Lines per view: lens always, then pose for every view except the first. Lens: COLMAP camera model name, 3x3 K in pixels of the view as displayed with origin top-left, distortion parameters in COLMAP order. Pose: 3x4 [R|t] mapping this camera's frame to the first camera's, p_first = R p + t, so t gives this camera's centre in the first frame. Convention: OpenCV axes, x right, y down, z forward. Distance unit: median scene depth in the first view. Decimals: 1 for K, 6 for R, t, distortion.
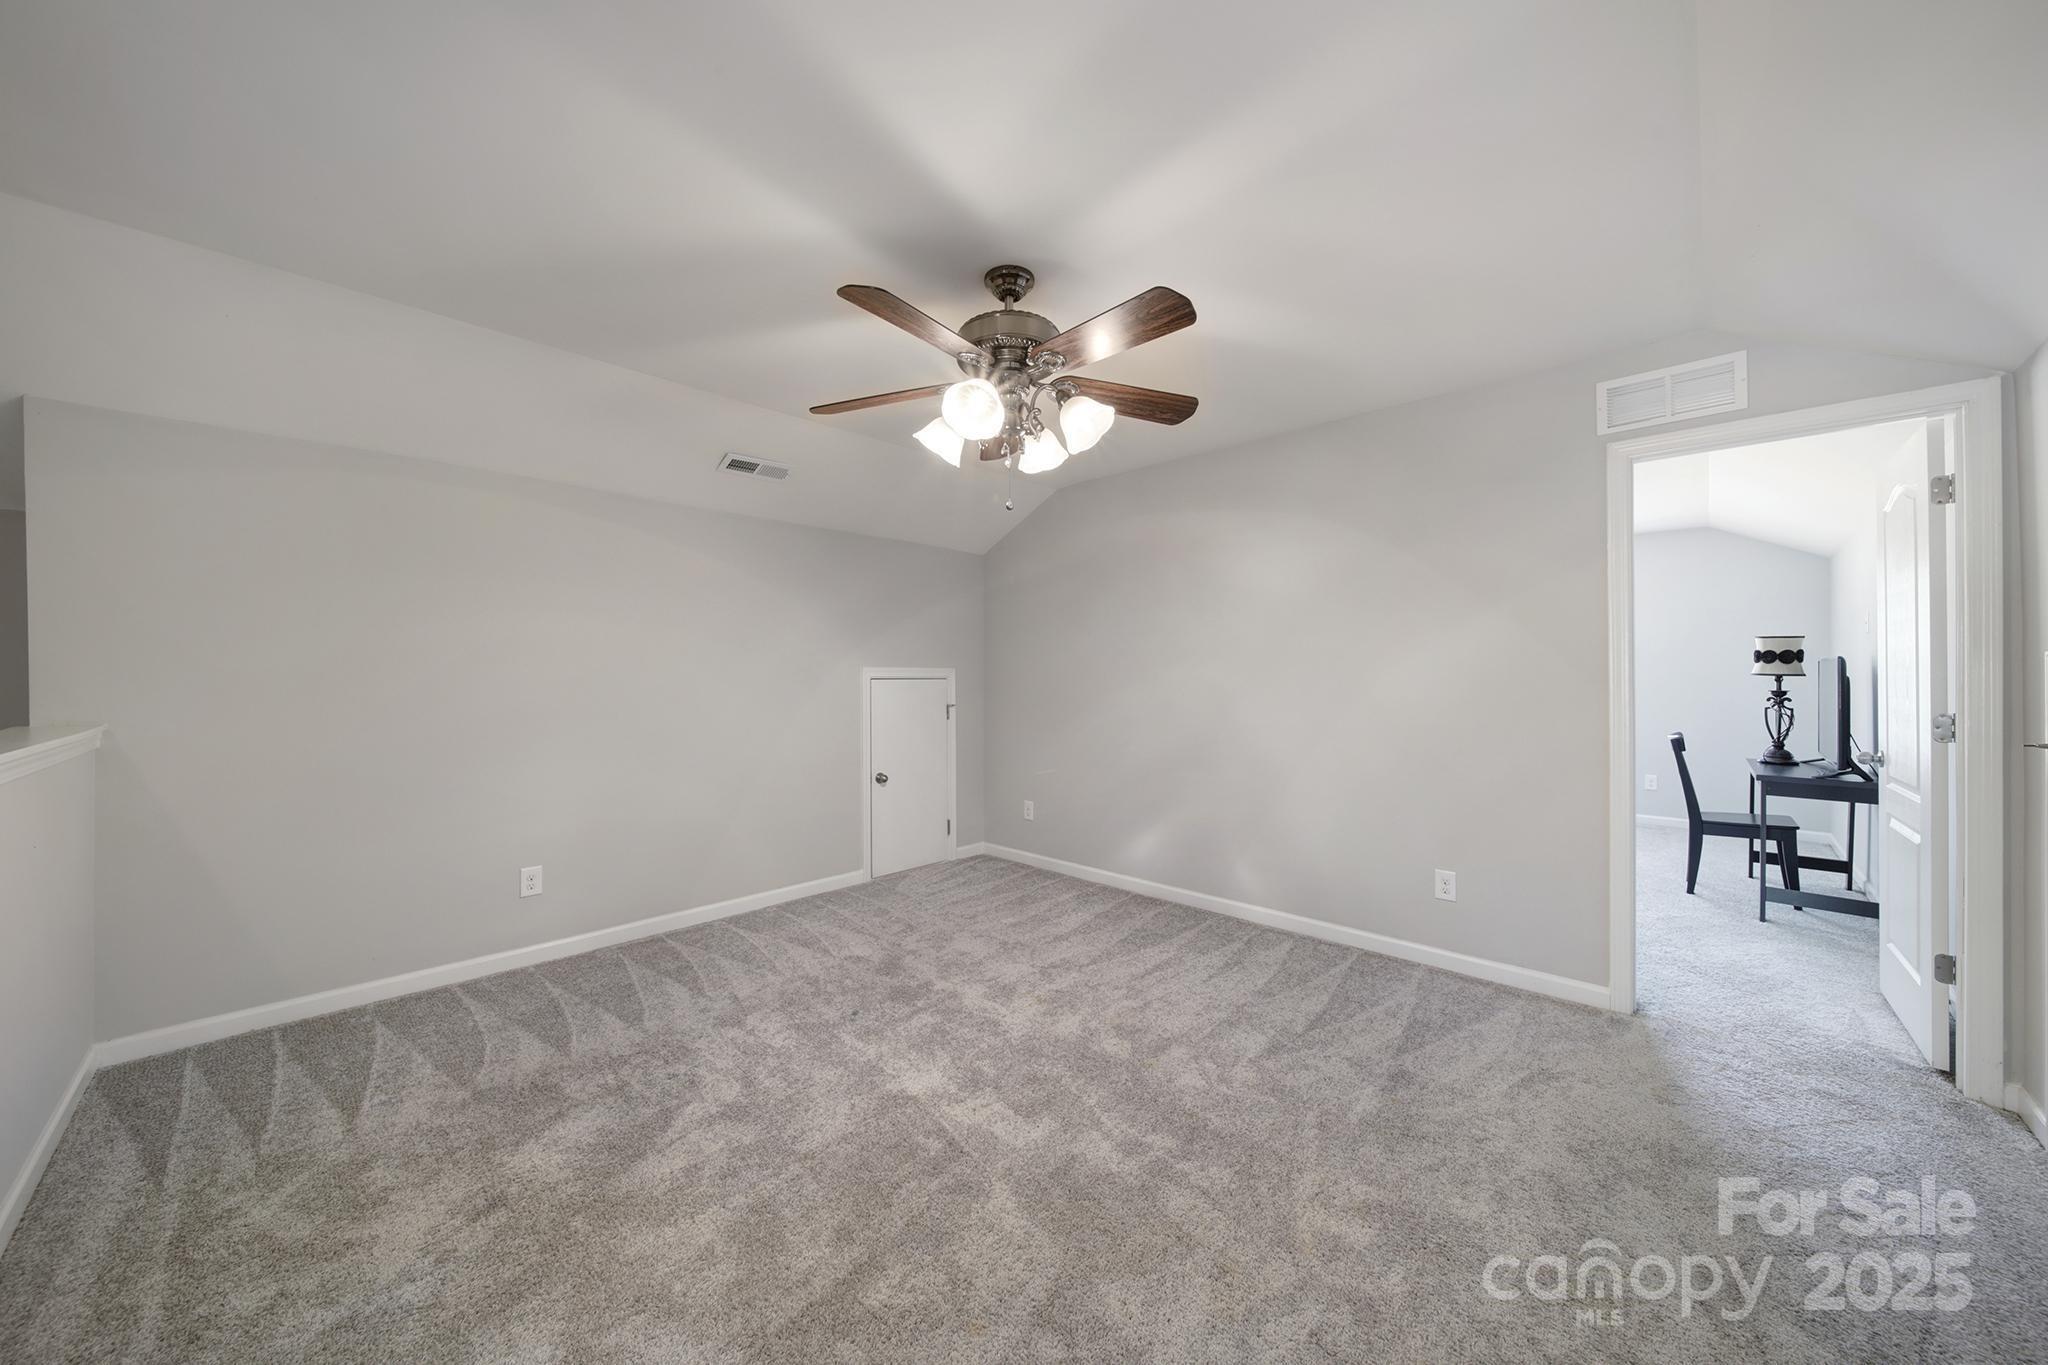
lens RADIAL K [[716.2, 0, 1022.1], [0, 716.2, 674.7], [0, 0, 1]] dist [-0.000624, -0.000219]
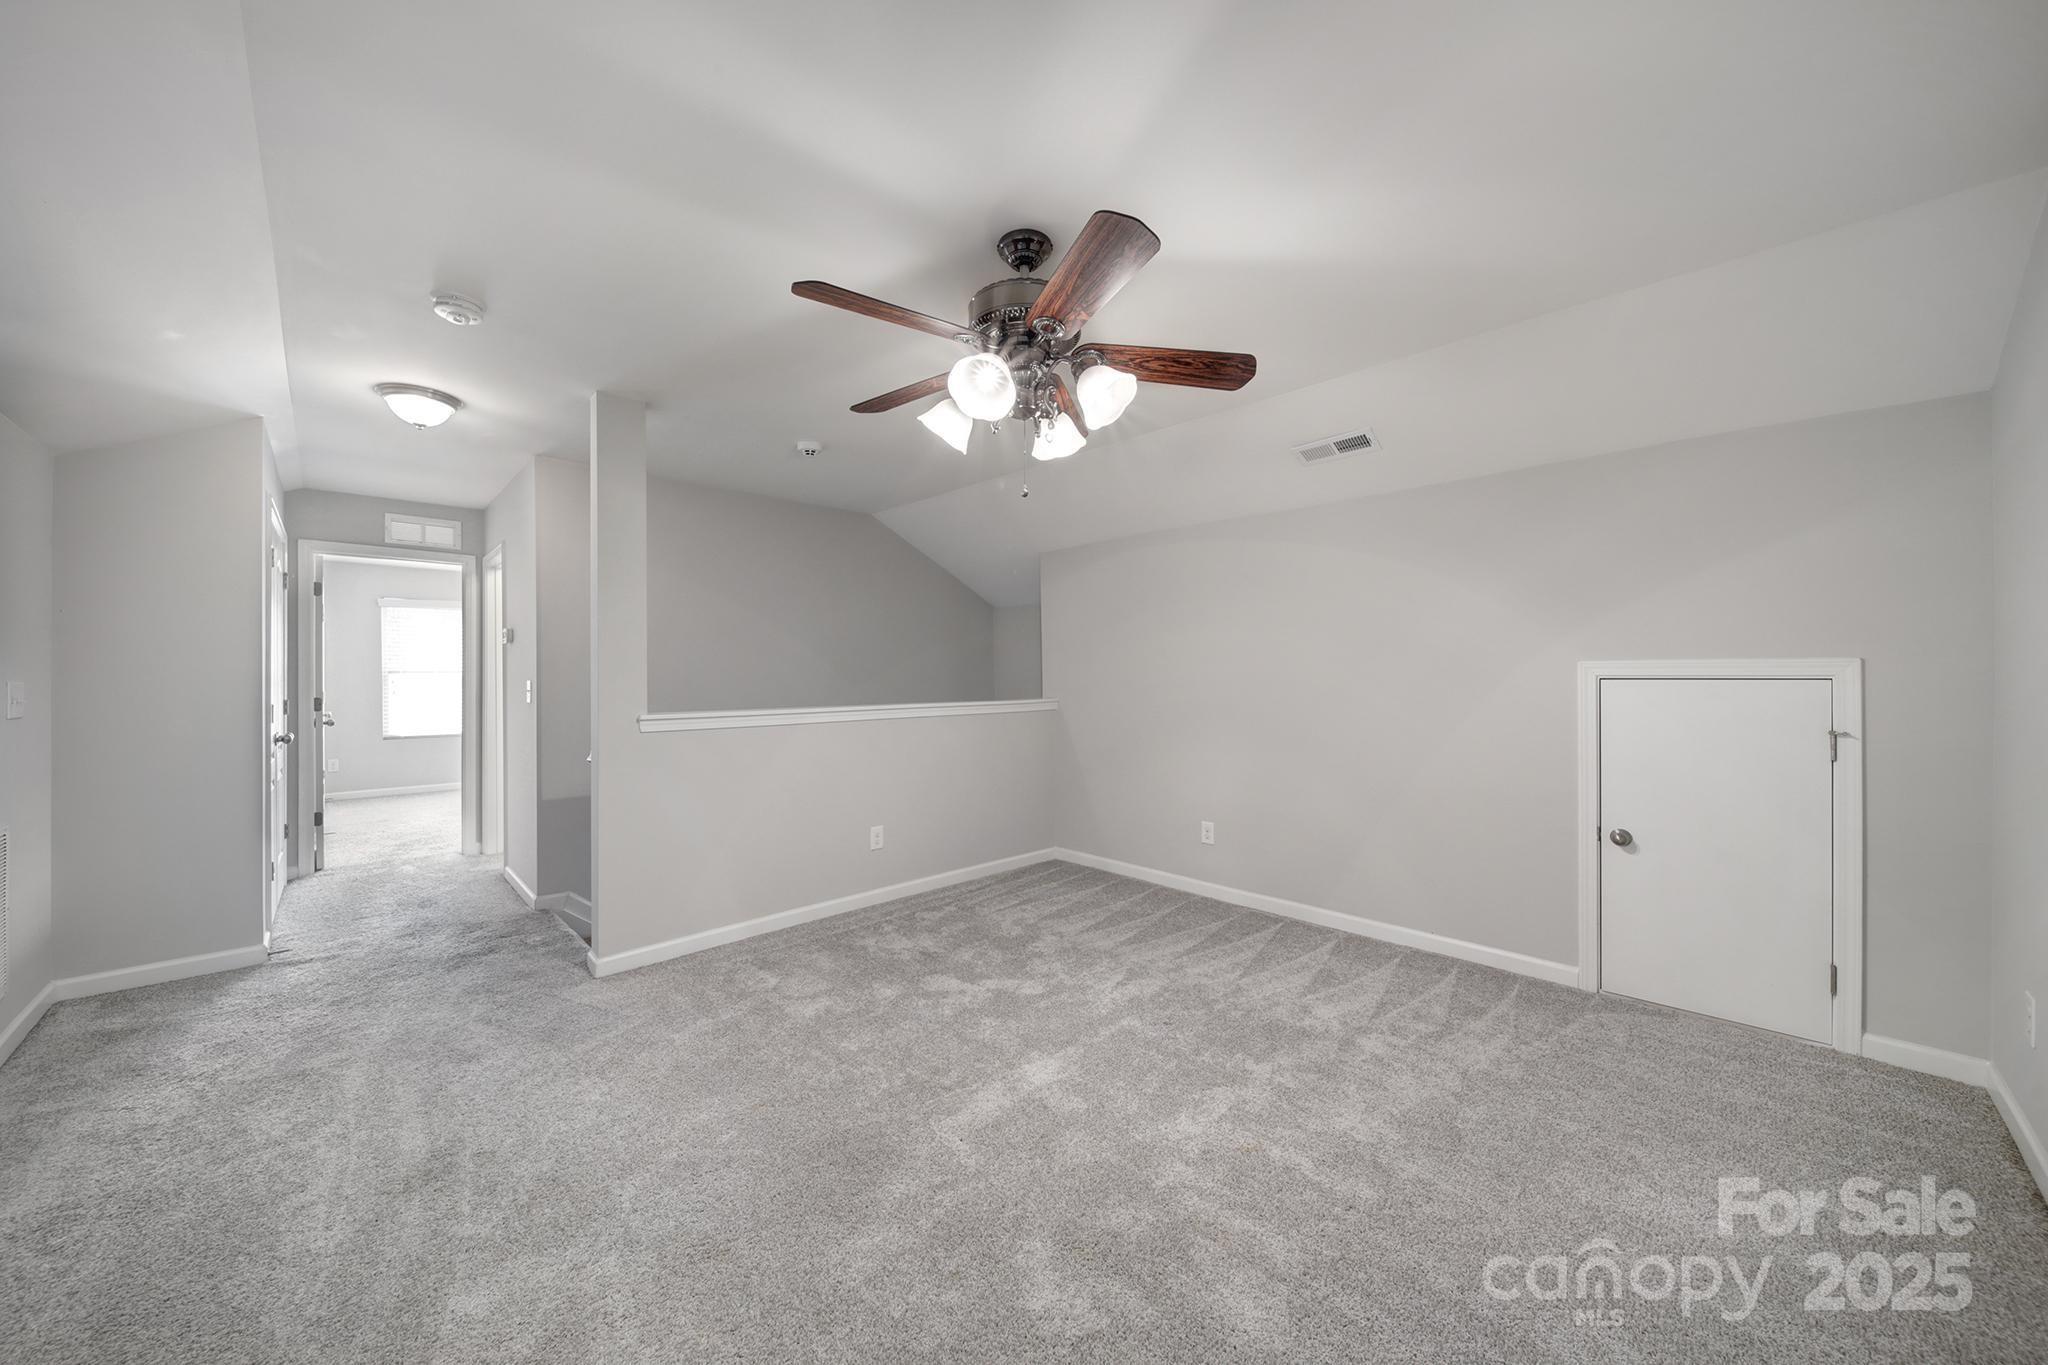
lens RADIAL K [[716.2, 0, 1022.1], [0, 716.2, 674.7], [0, 0, 1]] dist [-0.000624, -0.000219]
pose [[-0.036378, 0.001126, -0.999337, 0.635705], [0.009692, 0.999953, 0.000774, -0.004012], [0.999291, -0.009657, -0.036387, 0.717592]]
